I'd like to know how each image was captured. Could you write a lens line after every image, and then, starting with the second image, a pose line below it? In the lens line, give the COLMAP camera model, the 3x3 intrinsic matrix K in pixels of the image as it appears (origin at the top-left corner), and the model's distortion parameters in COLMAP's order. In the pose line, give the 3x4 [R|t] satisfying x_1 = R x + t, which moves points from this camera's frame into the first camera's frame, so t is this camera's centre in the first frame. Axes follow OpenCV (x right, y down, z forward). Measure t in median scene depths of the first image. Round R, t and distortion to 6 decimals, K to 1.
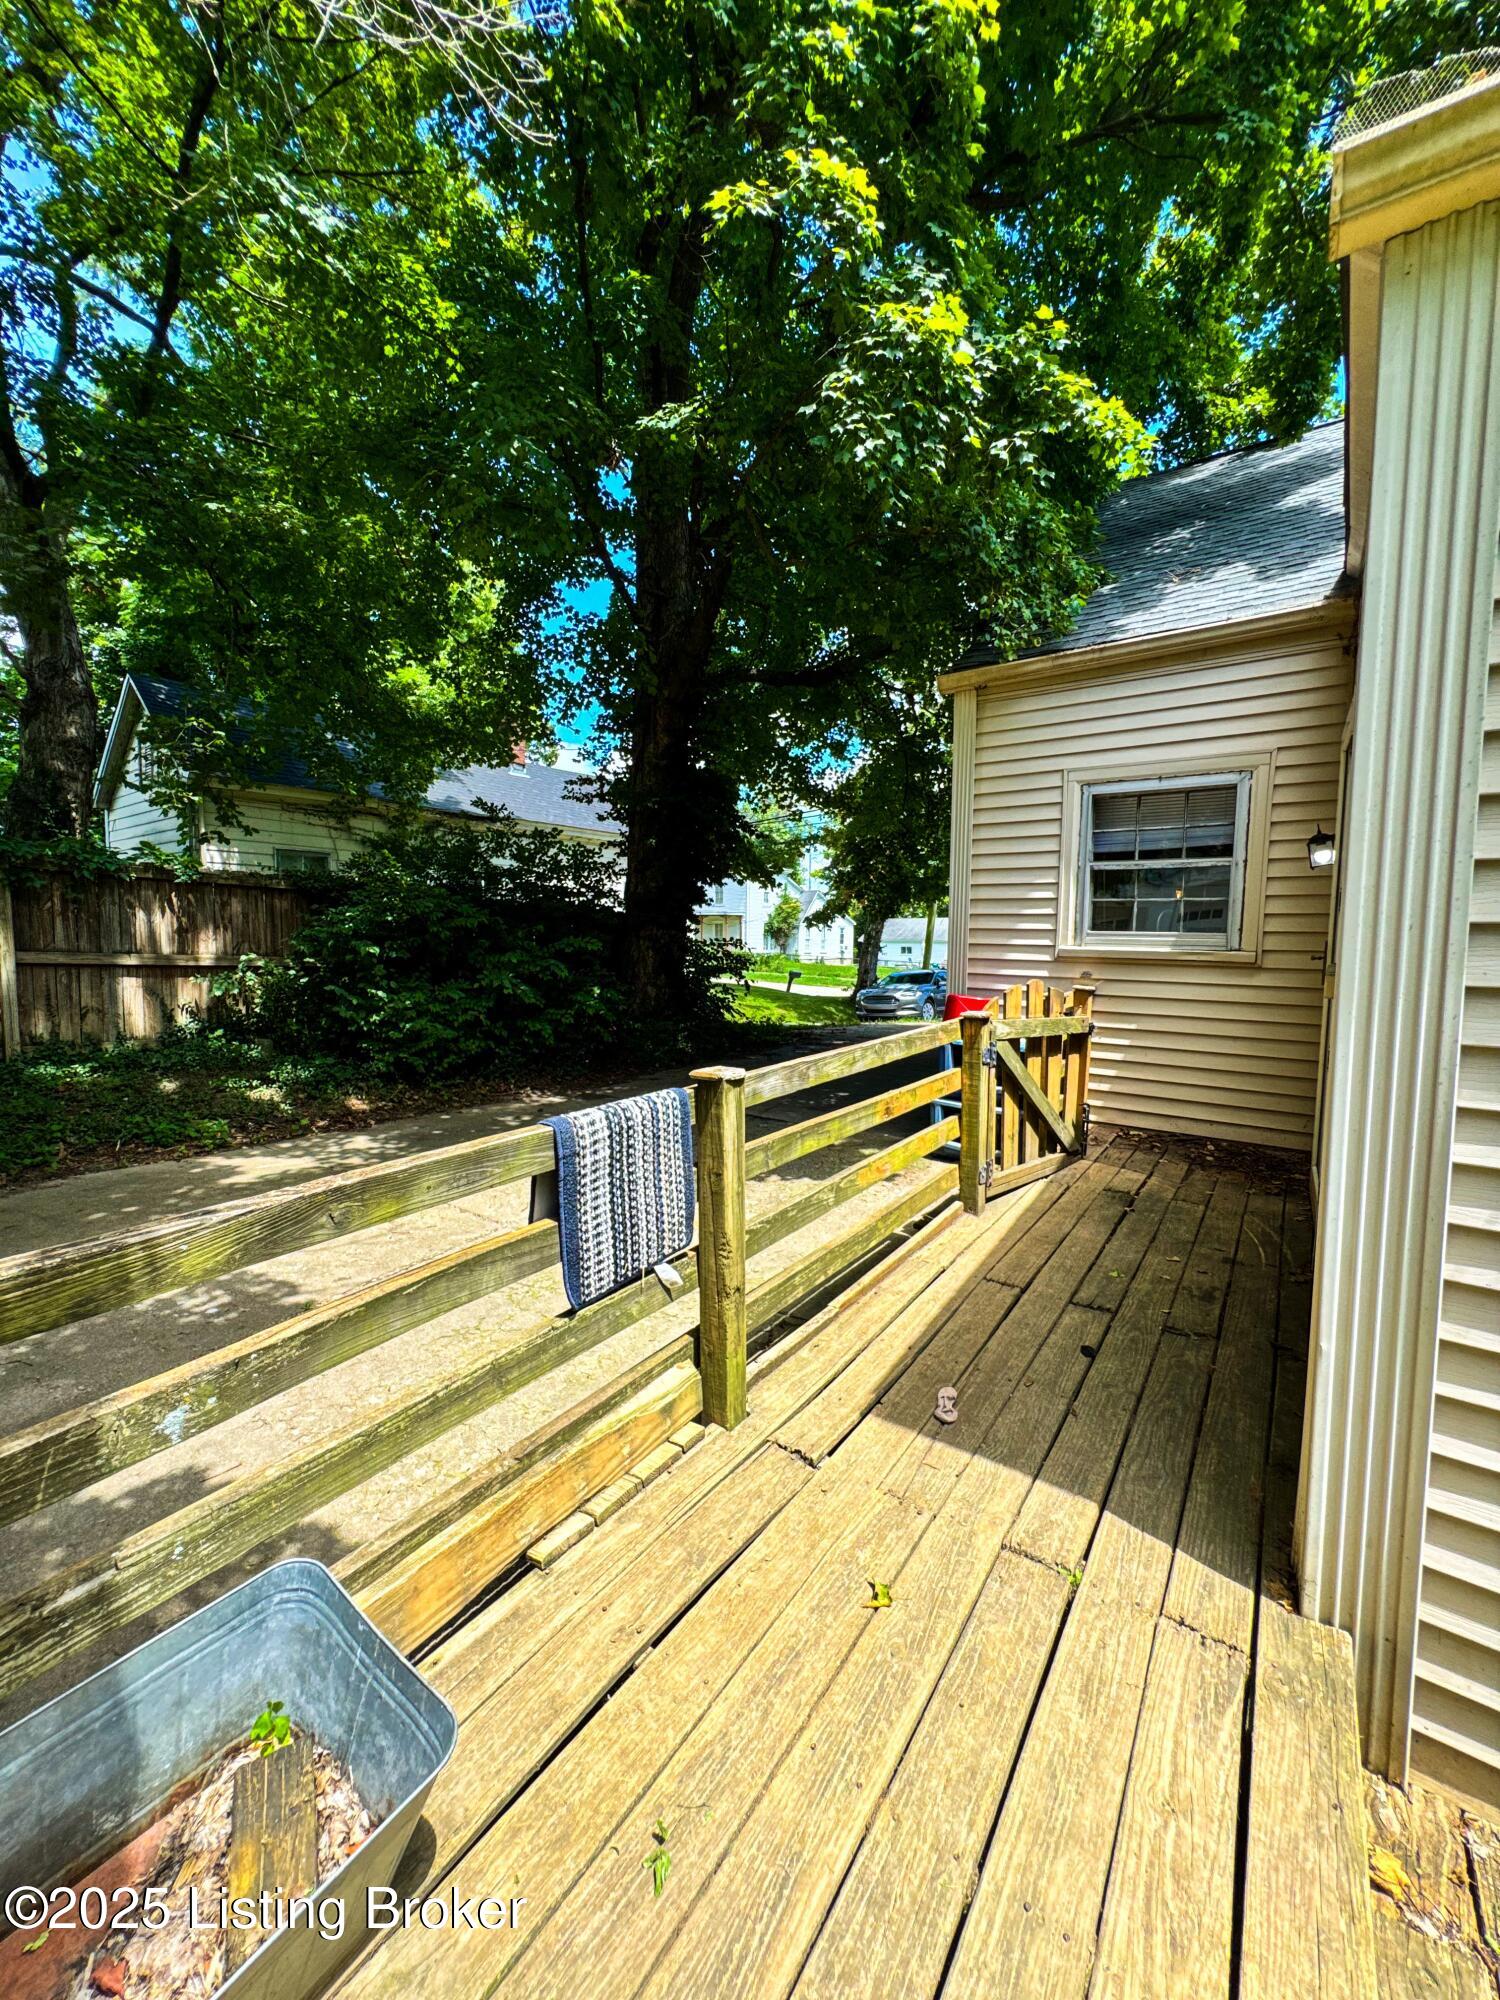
lens RADIAL K [[807.4, 0, 753.2], [0, 807.4, 1006.1], [0, 0, 1]] dist [-0.001292, 0.000613]
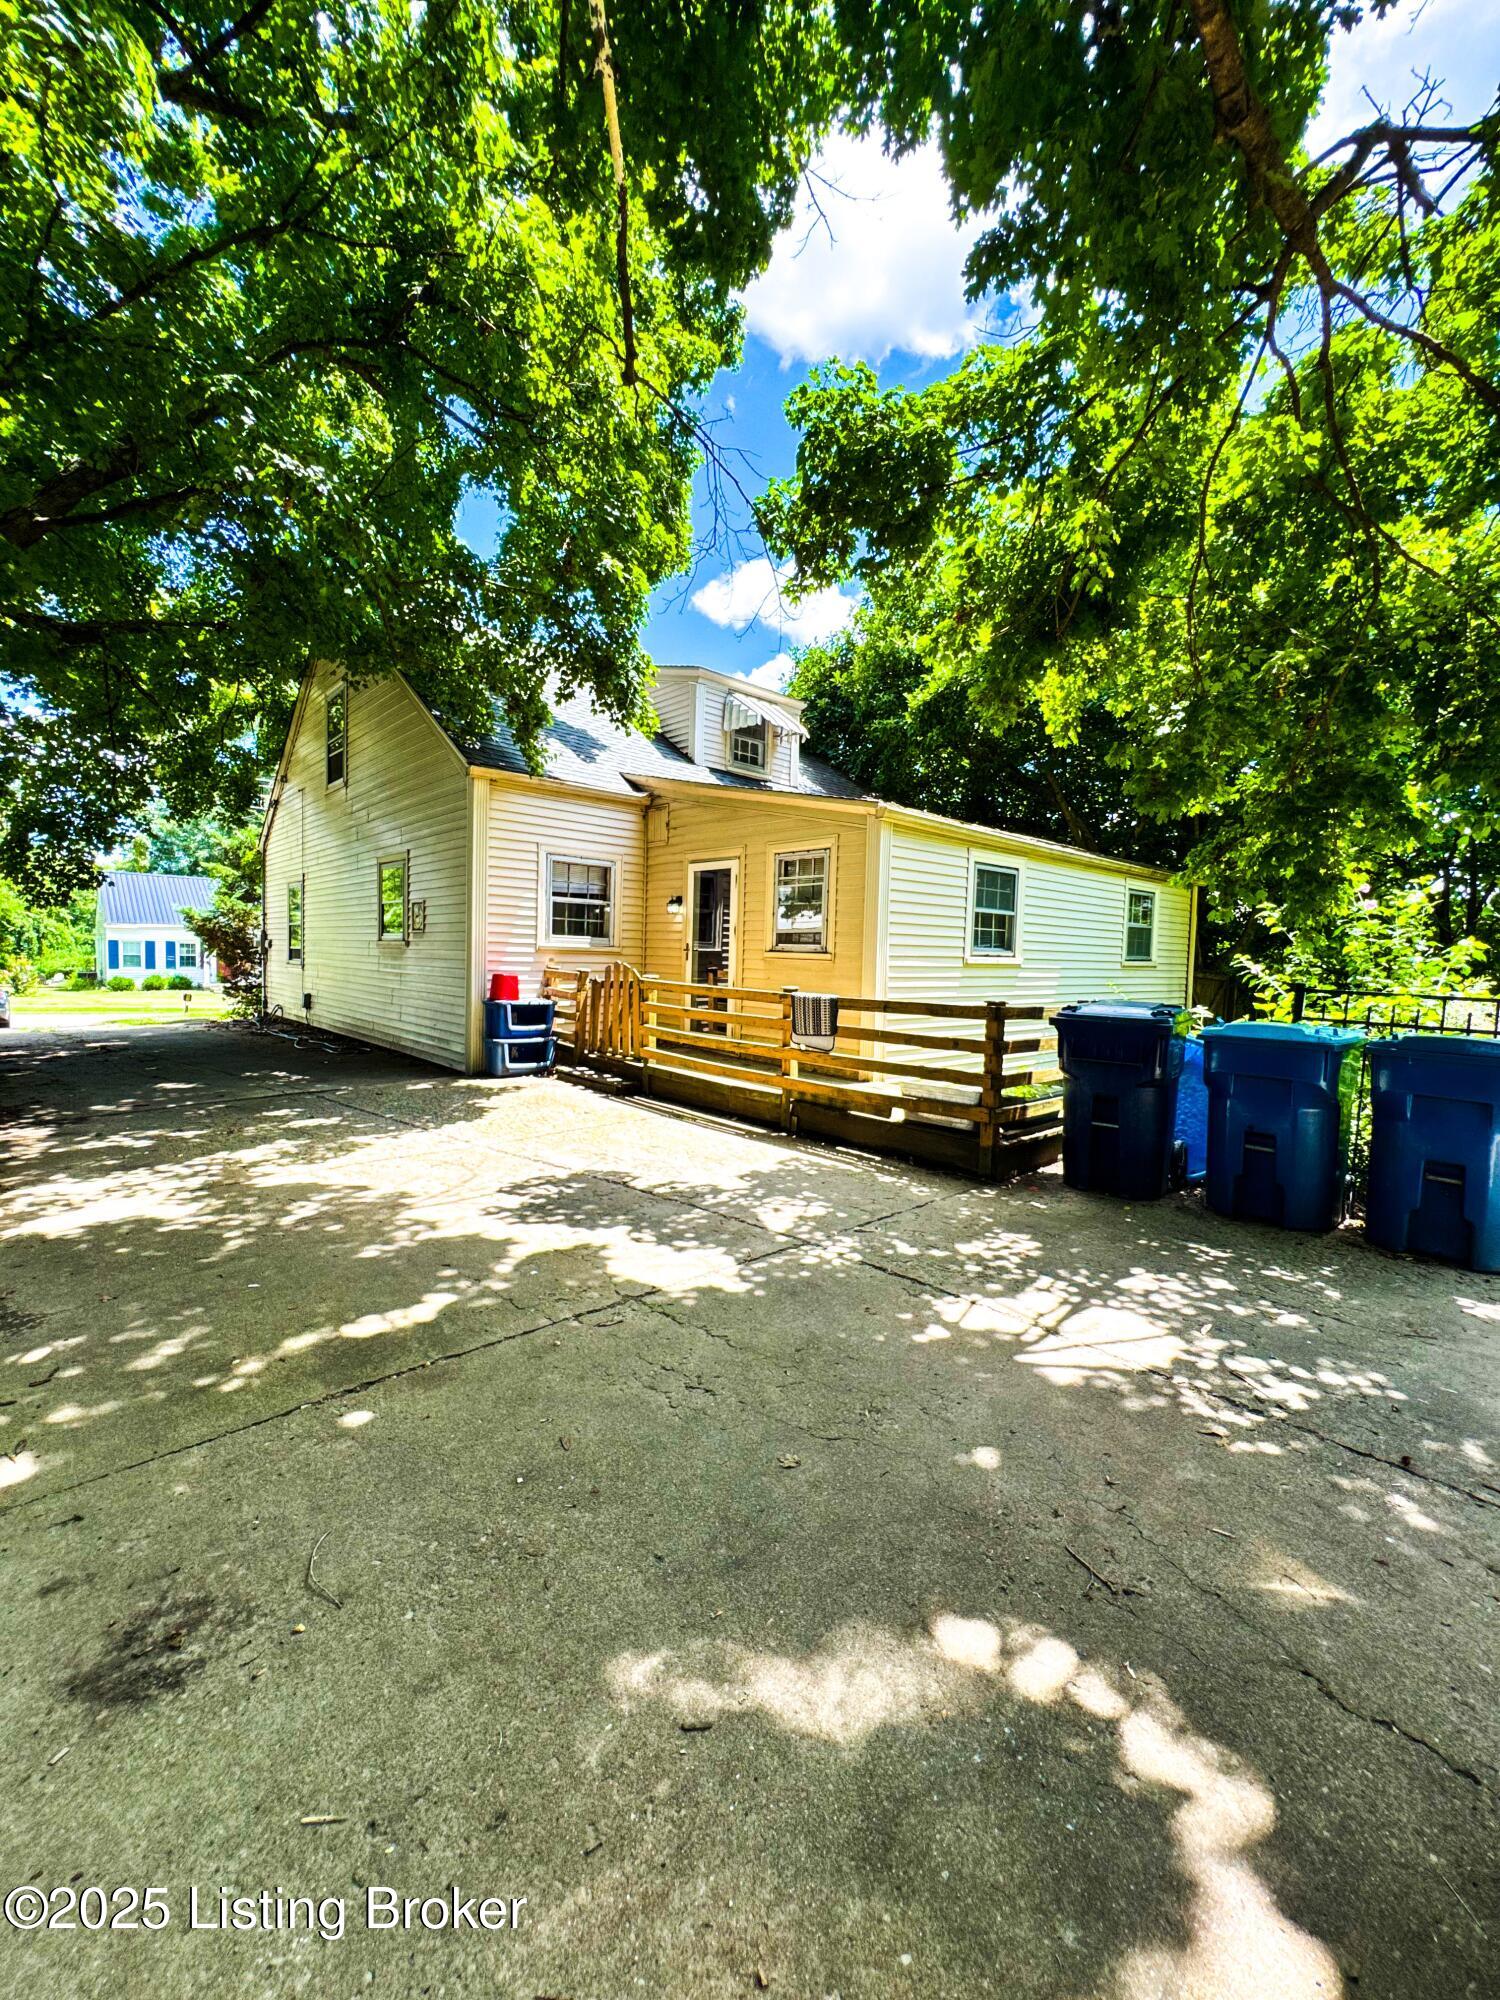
lens RADIAL K [[807.4, 0, 748.8], [0, 807.4, 999.3], [0, 0, 1]] dist [-0.001292, 0.000613]
pose [[0.241631, -0.053861, 0.968872, -1.427785], [0.058606, 0.997446, 0.040834, -0.006430], [-0.968597, 0.046915, 0.244171, 0.204547]]
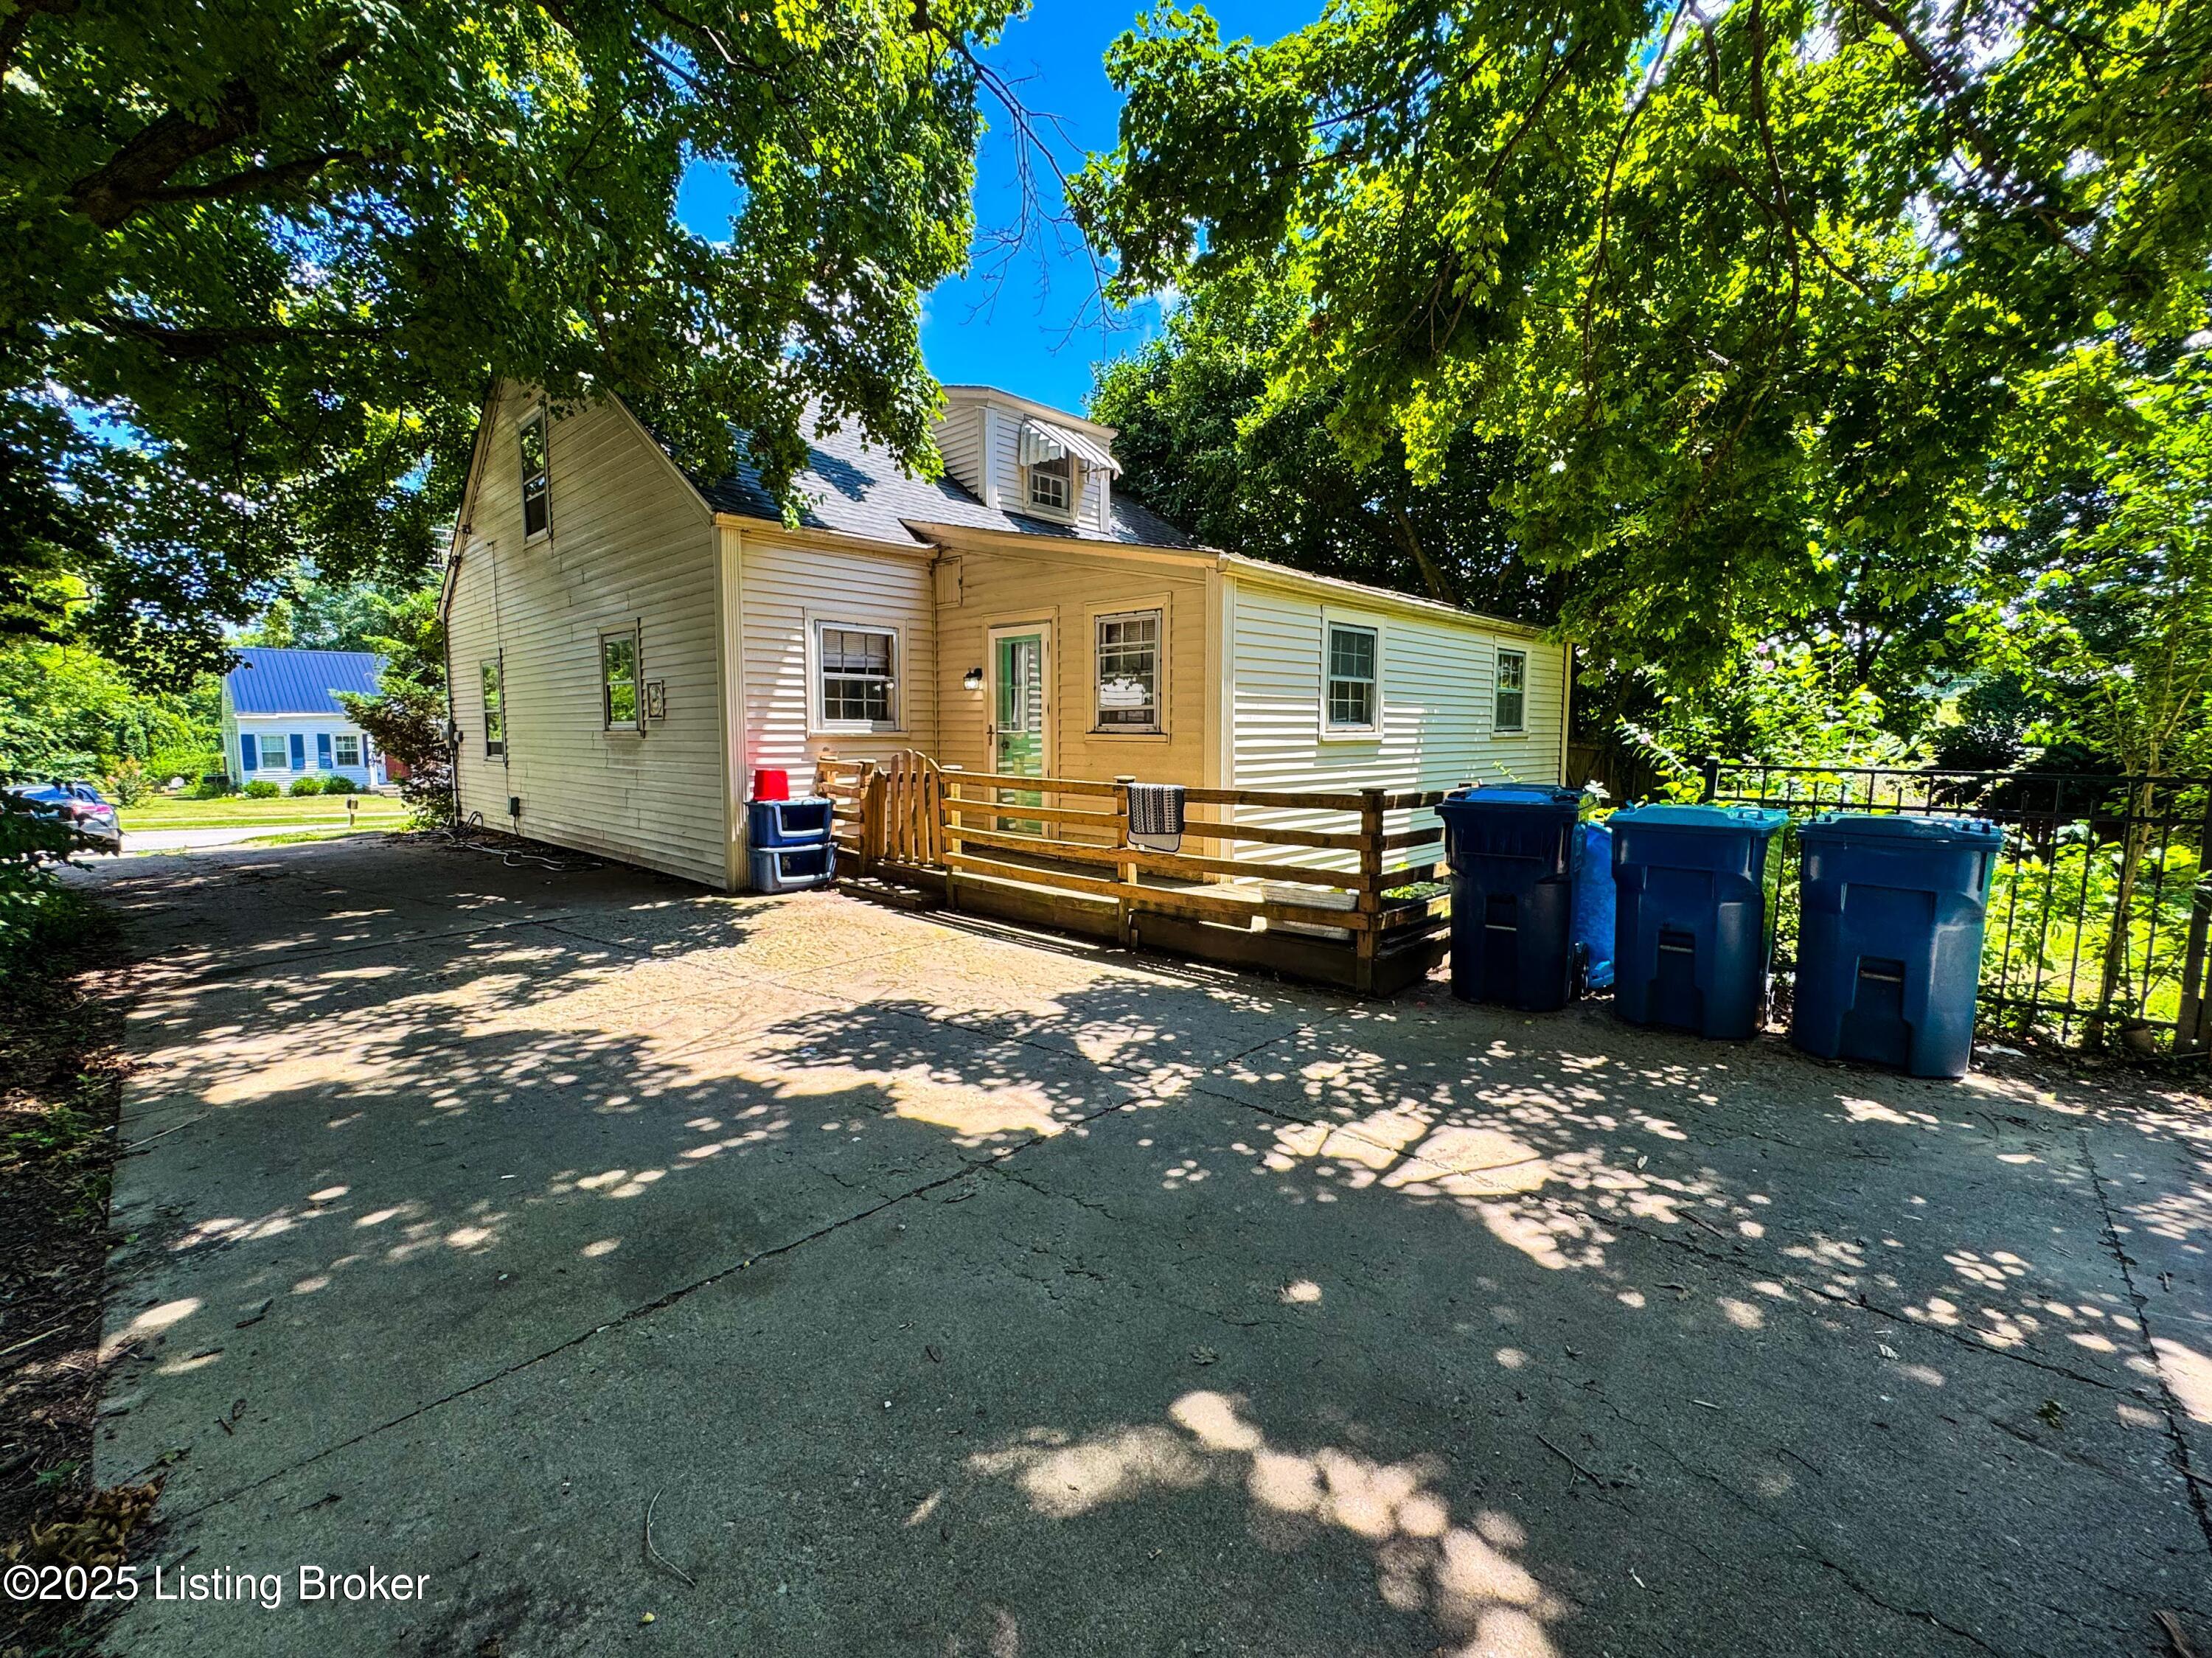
lens RADIAL K [[953.9, 0, 1111.9], [0, 953.9, 825.9], [0, 0, 1]] dist [-0.004935, 0.001286]
pose [[0.173368, -0.099719, 0.979796, -1.423186], [0.081840, 0.992879, 0.086570, -0.011872], [-0.981451, 0.065178, 0.180294, 0.227552]]
